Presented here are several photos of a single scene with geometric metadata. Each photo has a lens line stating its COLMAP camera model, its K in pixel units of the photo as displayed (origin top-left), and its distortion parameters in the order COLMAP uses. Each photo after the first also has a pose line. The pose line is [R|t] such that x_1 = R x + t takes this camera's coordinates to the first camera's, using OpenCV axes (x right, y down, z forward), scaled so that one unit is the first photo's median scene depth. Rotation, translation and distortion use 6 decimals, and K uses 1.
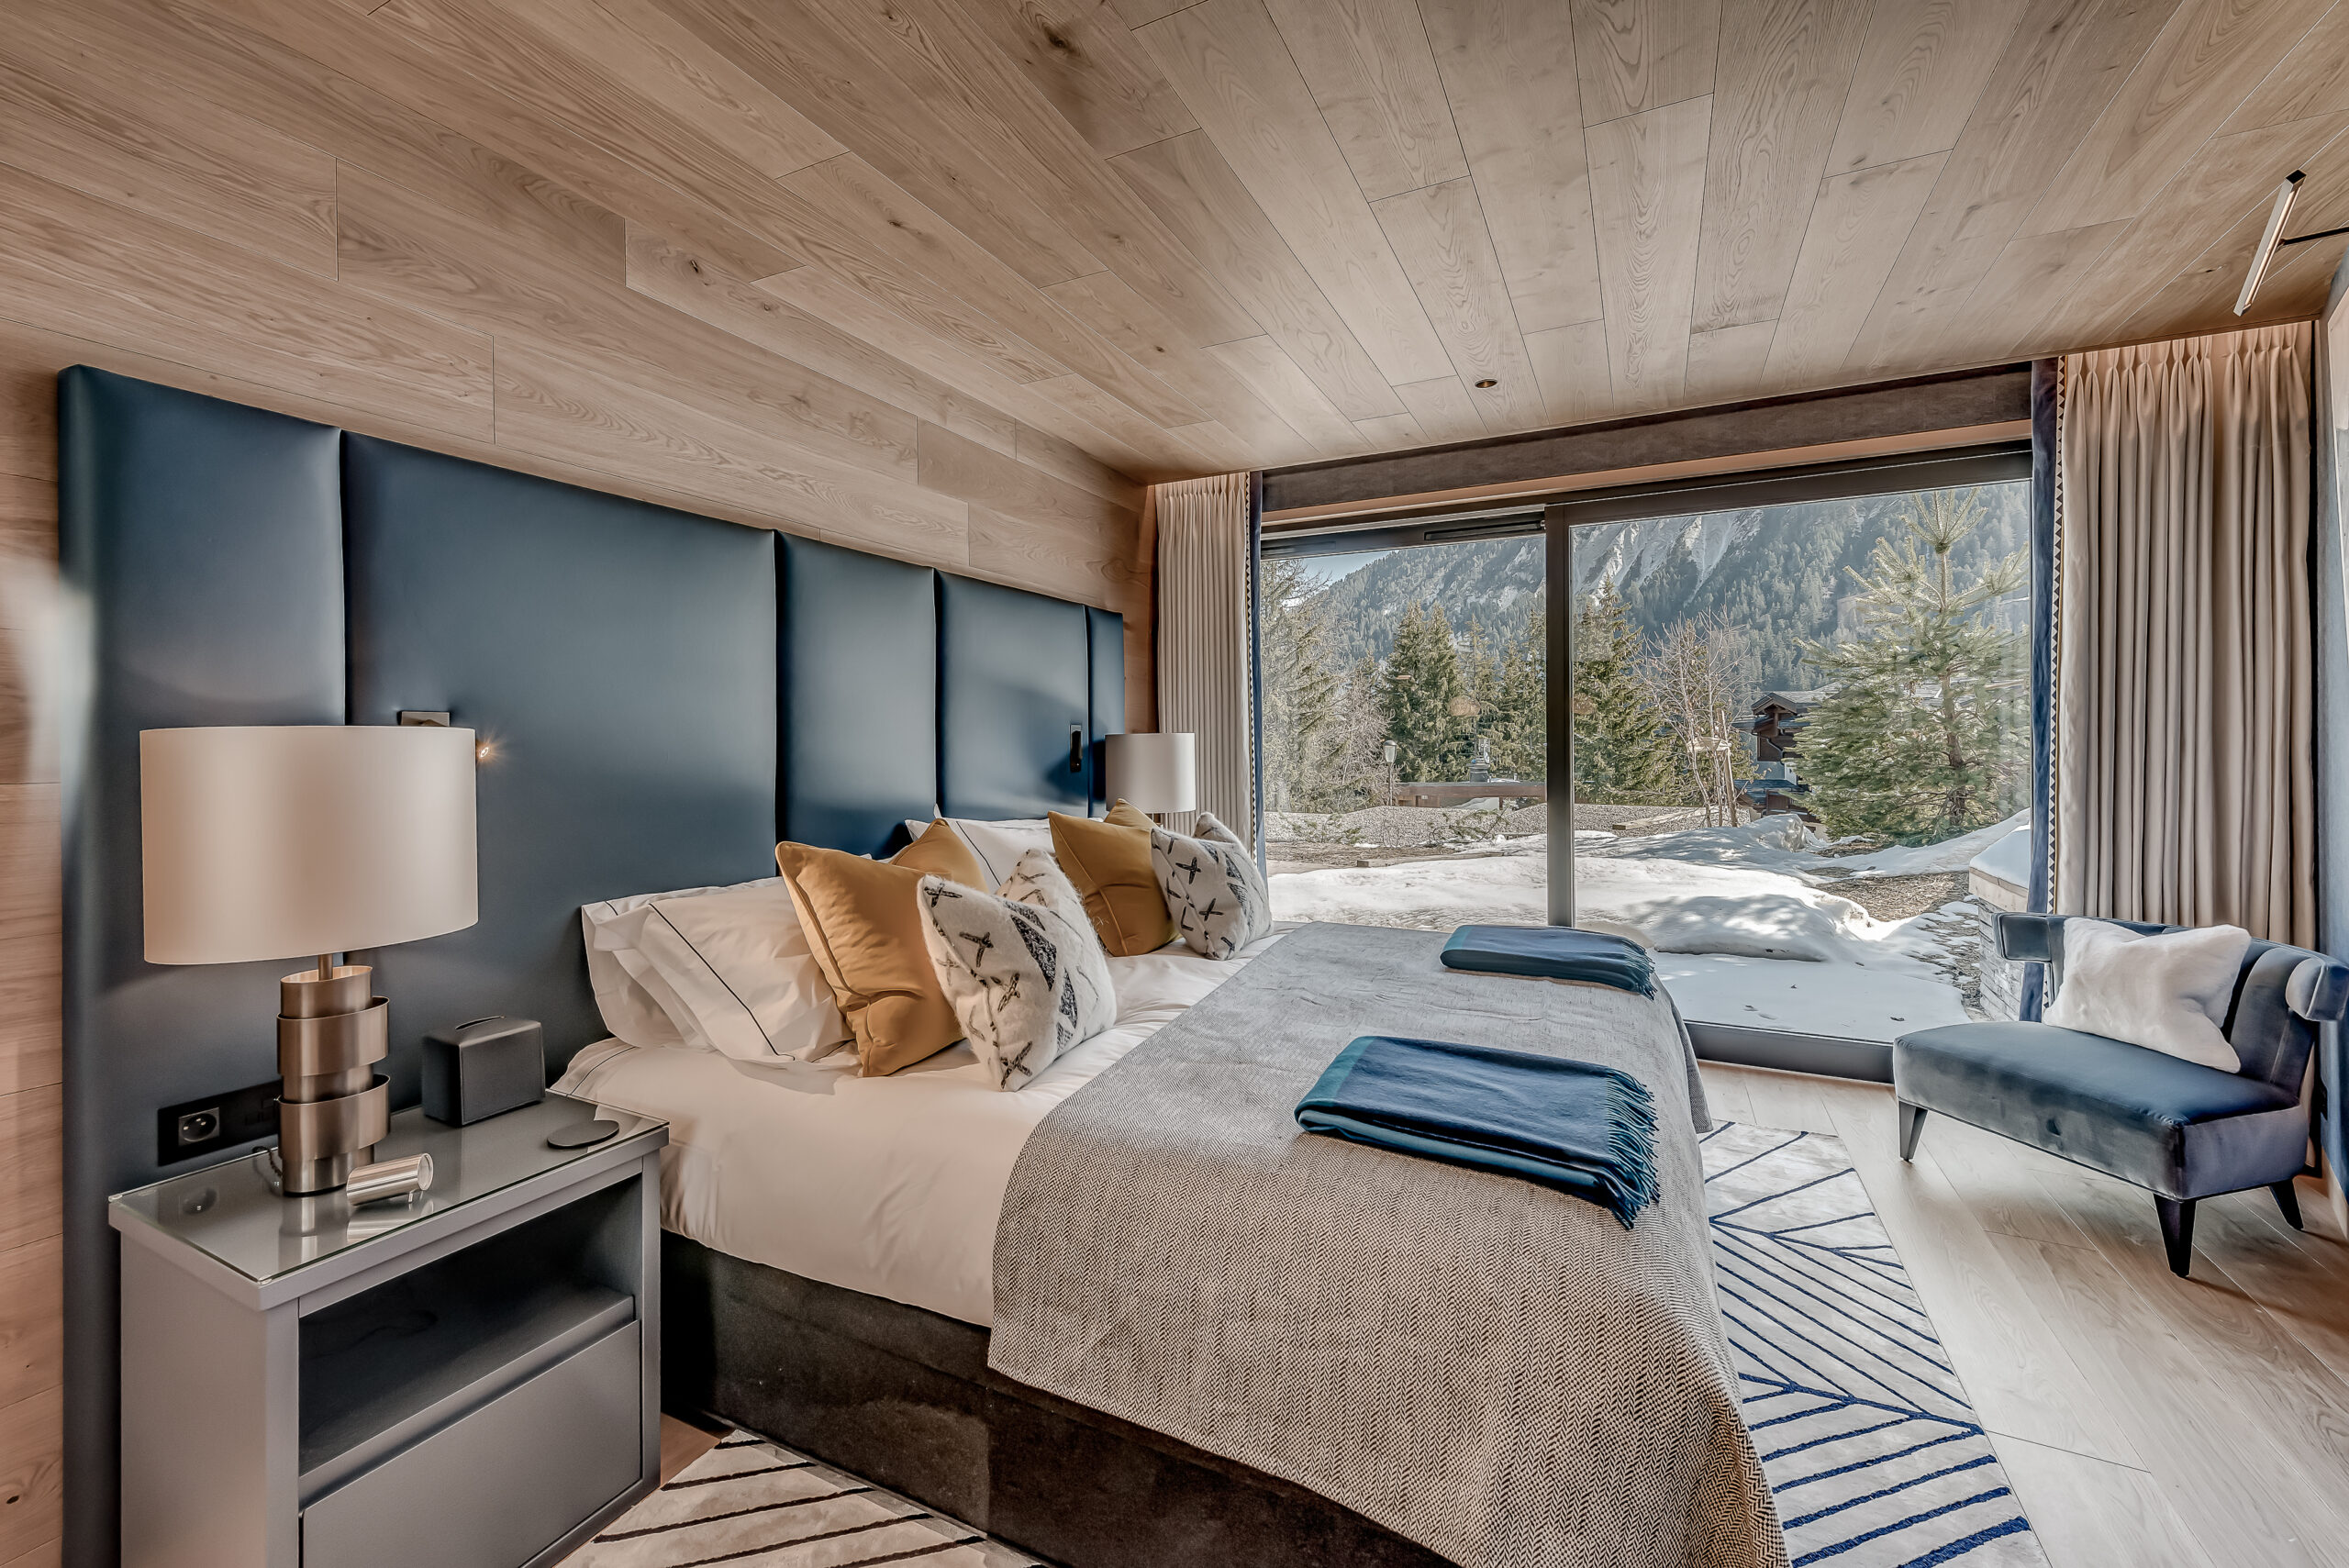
lens RADIAL K [[943.7, 0, 1173.7], [0, 943.7, 742.1], [0, 0, 1]] dist [0.000508, 0.000135]
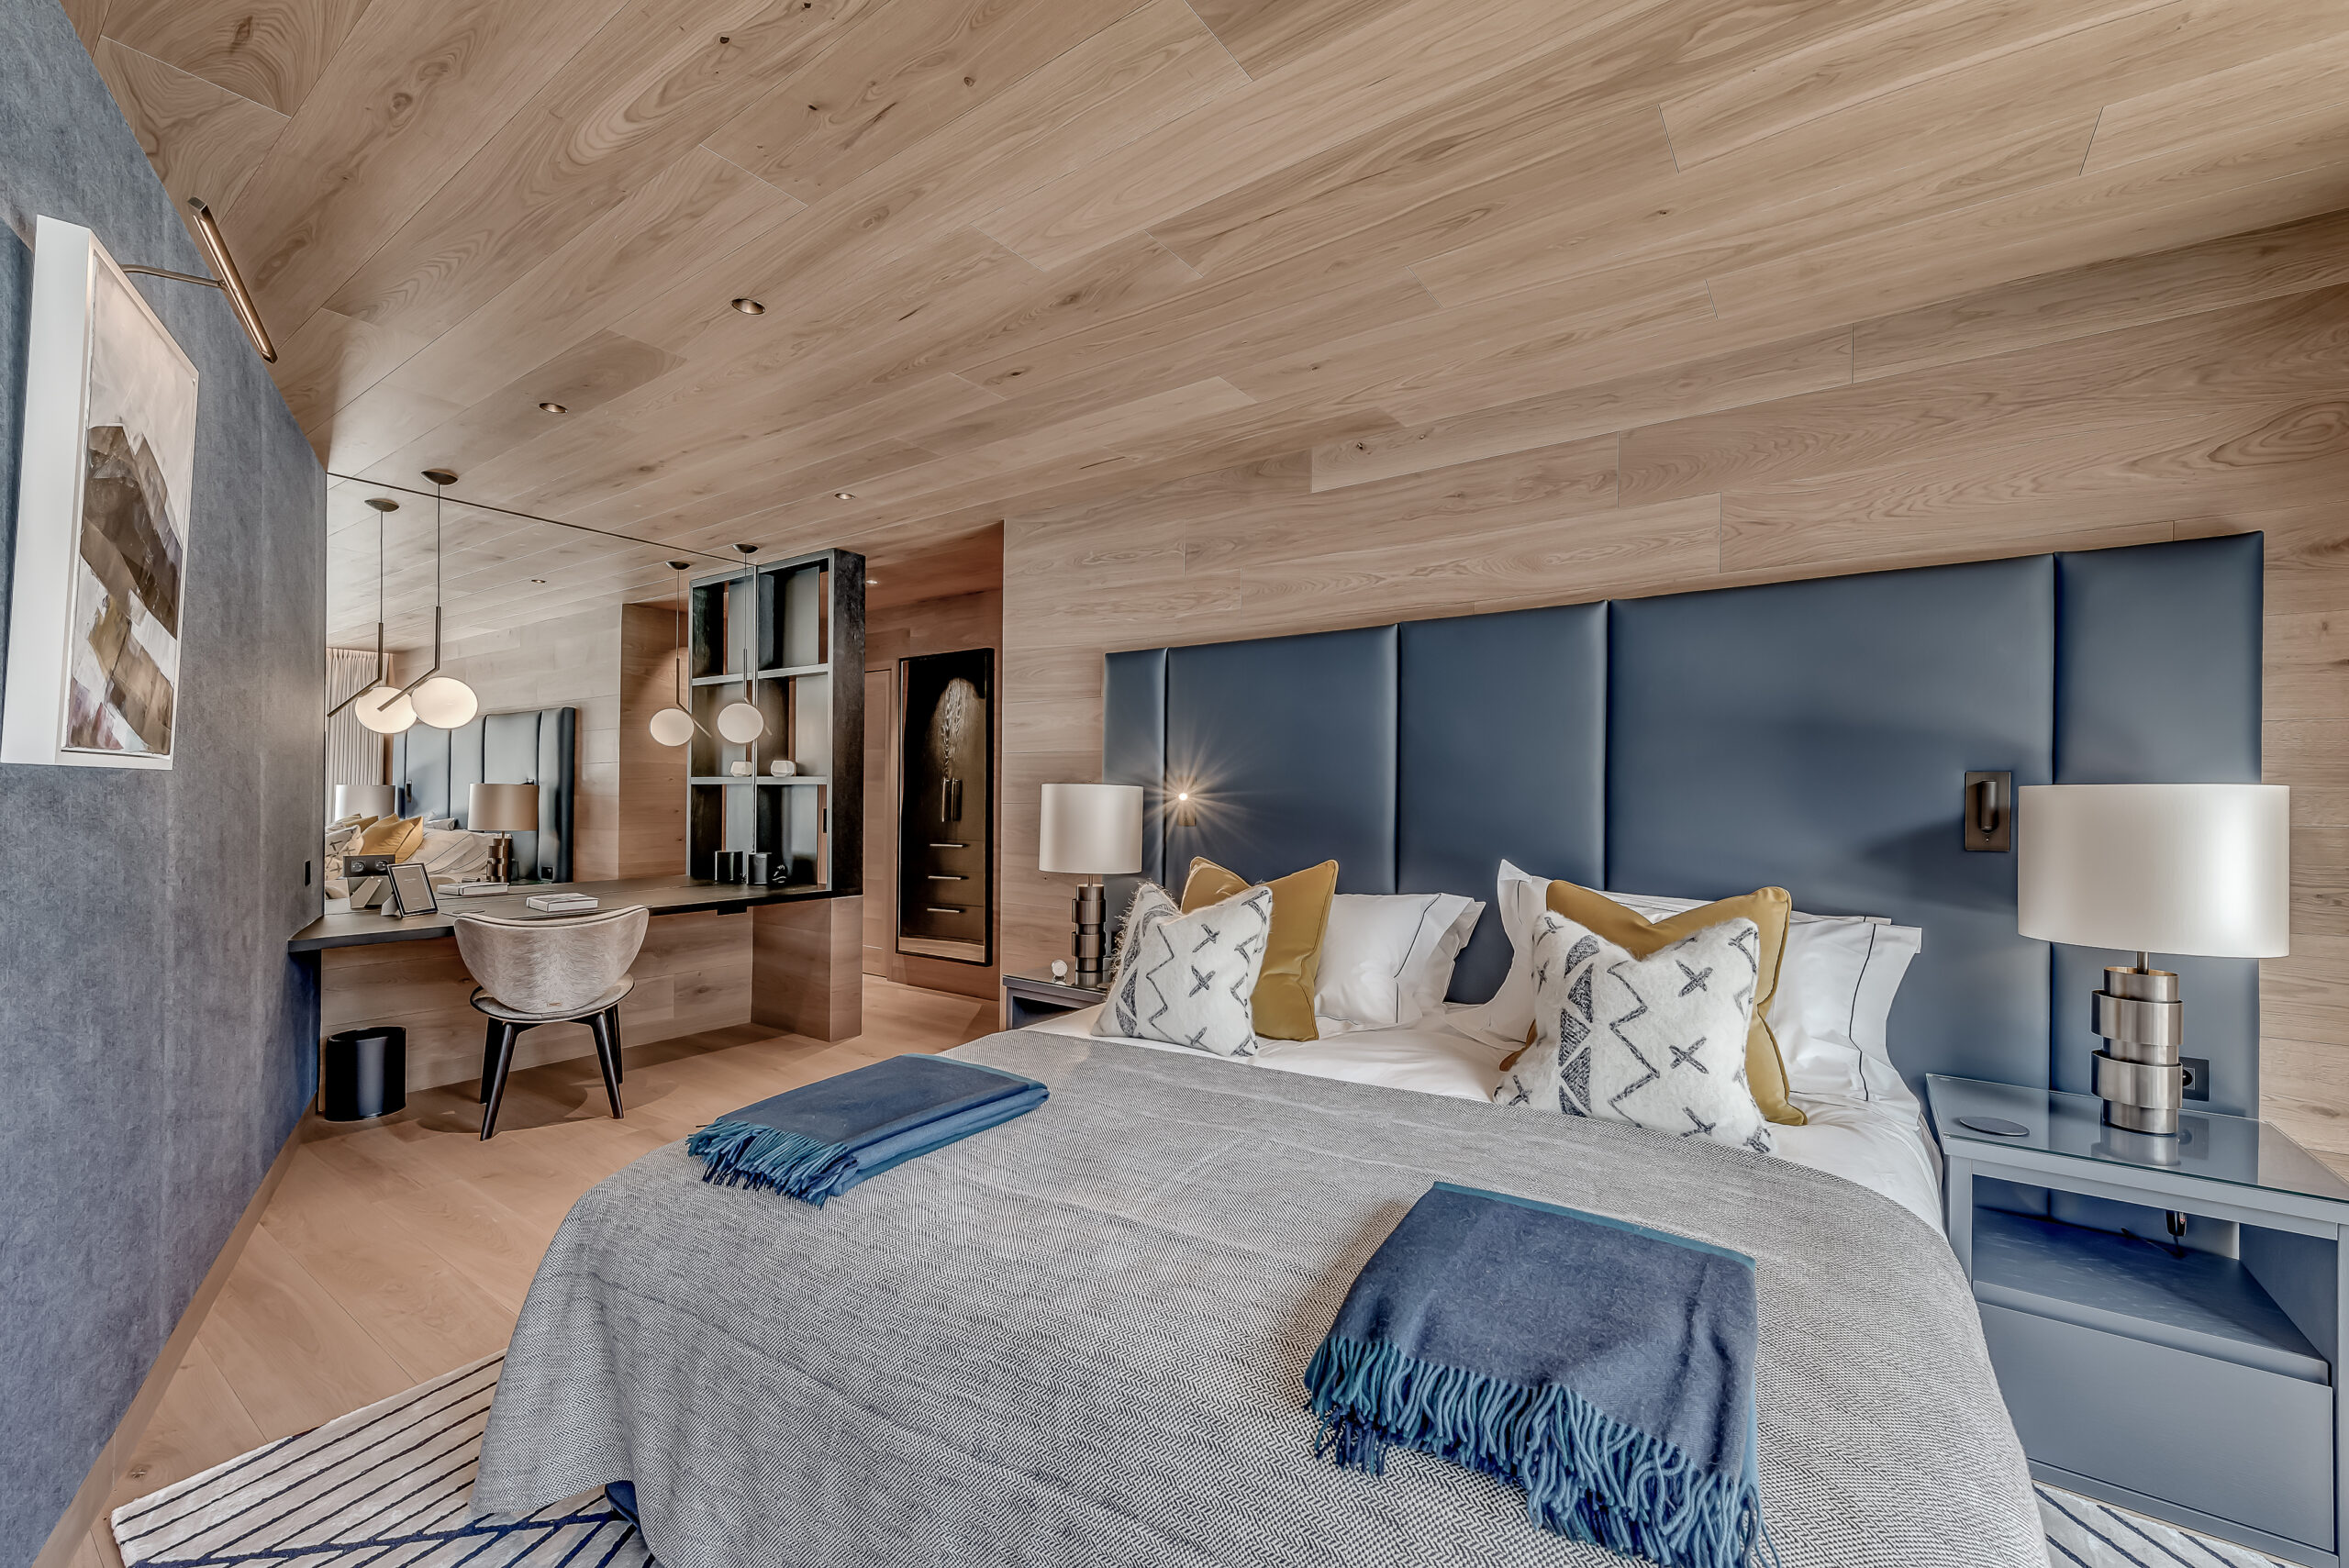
lens RADIAL K [[937.3, 0, 1174.5], [0, 937.3, 784.0], [0, 0, 1]] dist [0.000180, 0.000026]
pose [[-0.155791, -0.008670, -0.987752, 0.826187], [-0.009196, 0.999931, -0.007326, -0.002877], [0.987747, 0.007942, -0.155860, 0.903985]]
